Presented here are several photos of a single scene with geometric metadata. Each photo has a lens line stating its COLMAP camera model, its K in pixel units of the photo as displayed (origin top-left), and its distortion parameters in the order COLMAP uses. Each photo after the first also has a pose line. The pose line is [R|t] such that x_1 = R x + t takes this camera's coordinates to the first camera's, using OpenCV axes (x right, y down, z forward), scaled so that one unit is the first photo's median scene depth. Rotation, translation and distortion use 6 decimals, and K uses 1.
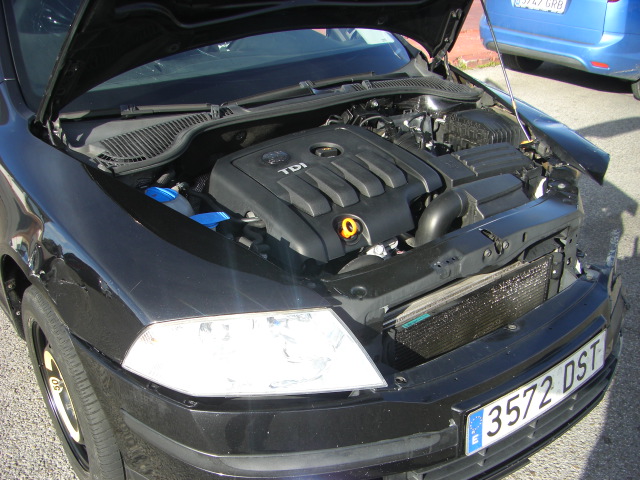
lens RADIAL K [[725.4, 0, 295.4], [0, 725.4, 313.2], [0, 0, 1]] dist [-0.169867, 0.069416]
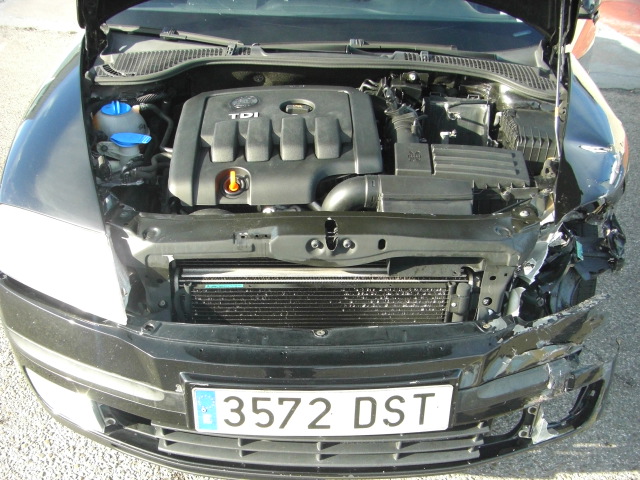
lens RADIAL K [[725.4, 0, 295.4], [0, 725.4, 313.2], [0, 0, 1]] dist [-0.169867, 0.069416]
pose [[0.811354, 0.358095, -0.462031, 0.644350], [-0.328905, 0.933072, 0.145596, -0.117281], [0.483245, 0.033834, 0.874831, 0.178734]]
